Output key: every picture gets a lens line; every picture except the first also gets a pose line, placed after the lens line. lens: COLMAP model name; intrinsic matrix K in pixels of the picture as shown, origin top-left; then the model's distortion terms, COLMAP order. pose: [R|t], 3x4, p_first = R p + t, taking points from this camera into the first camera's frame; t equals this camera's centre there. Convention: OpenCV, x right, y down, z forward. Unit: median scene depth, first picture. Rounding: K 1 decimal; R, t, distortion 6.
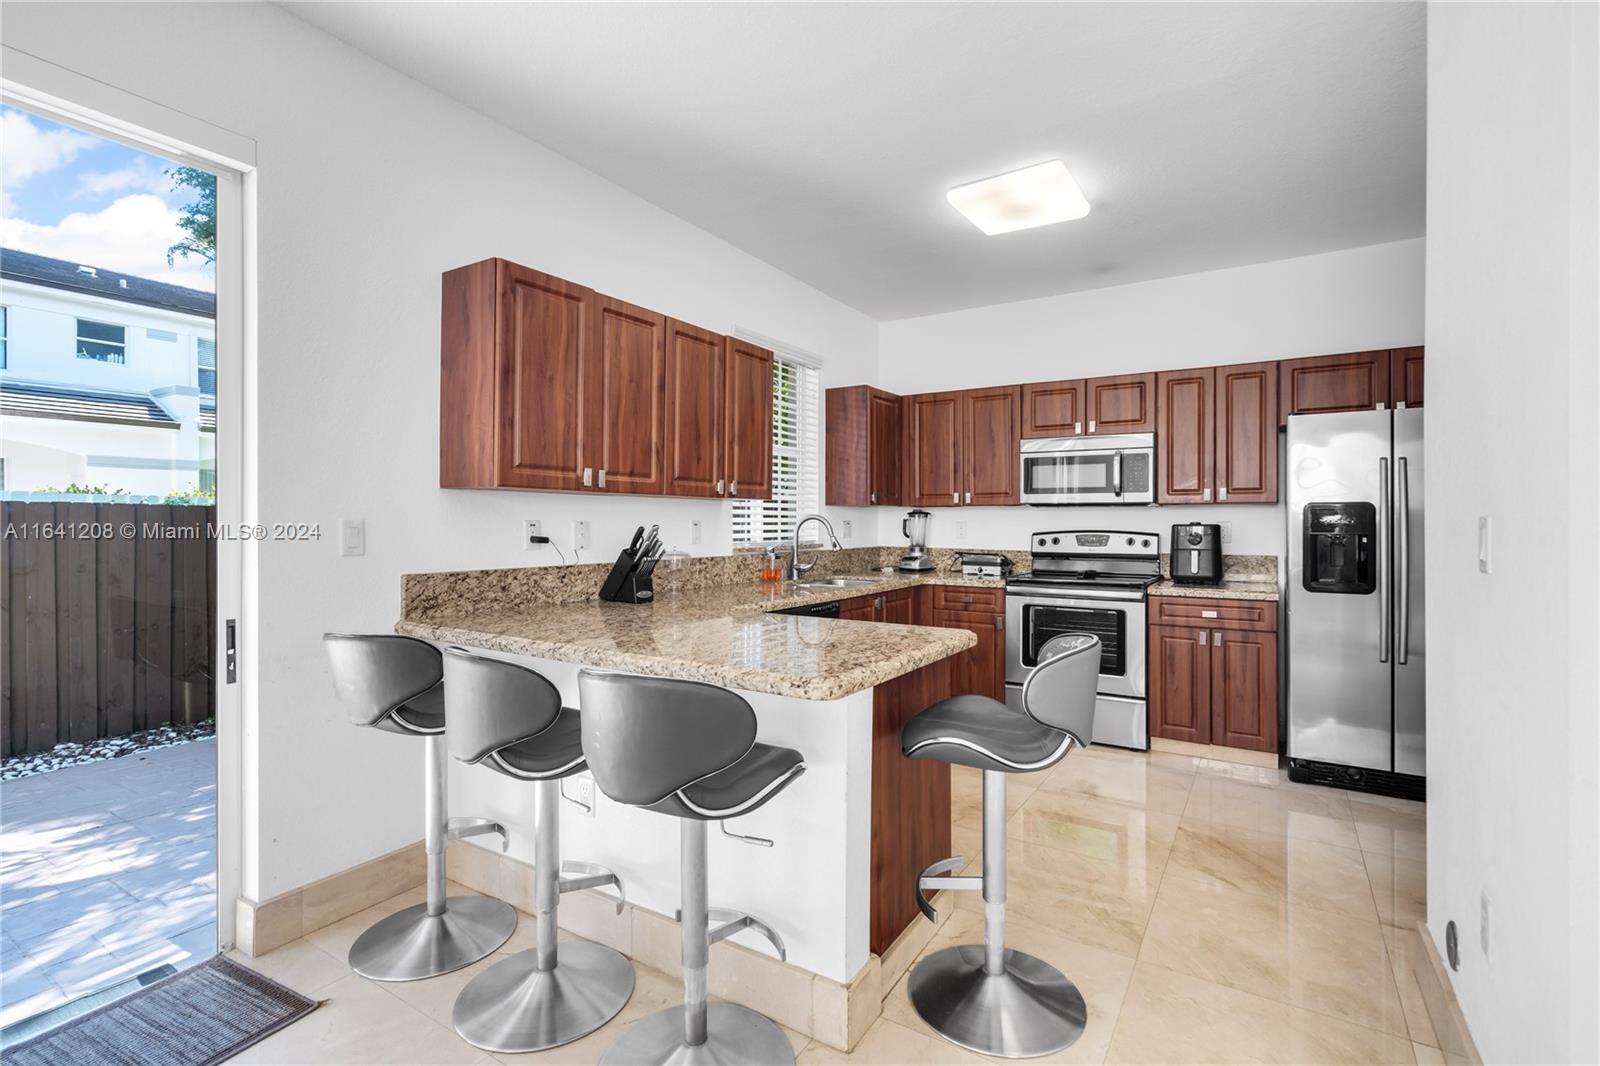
lens RADIAL K [[759.6, 0, 816.8], [0, 759.6, 520.3], [0, 0, 1]] dist [-0.002123, -0.000043]
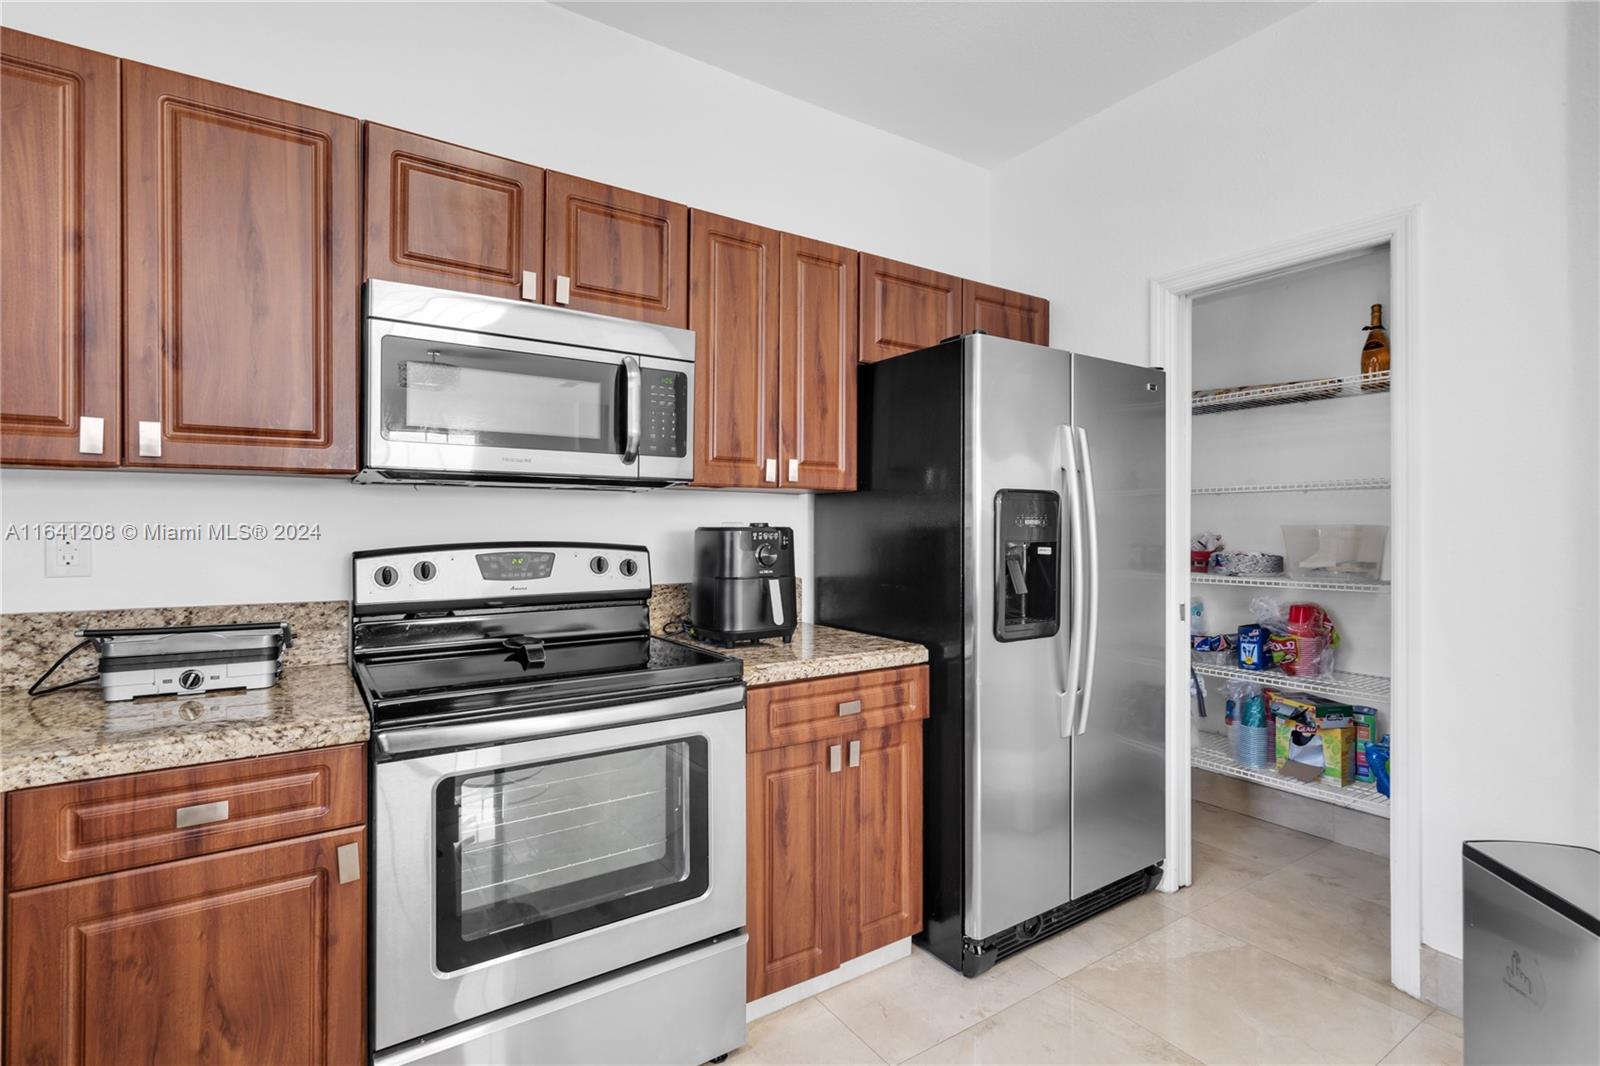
lens RADIAL K [[759.6, 0, 816.8], [0, 759.6, 520.3], [0, 0, 1]] dist [-0.002123, -0.000043]
pose [[0.416767, 0.004715, 0.909001, 0.045992], [-0.000345, 0.999987, -0.005028, 0.003055], [-0.909013, 0.001782, 0.416764, 0.687668]]
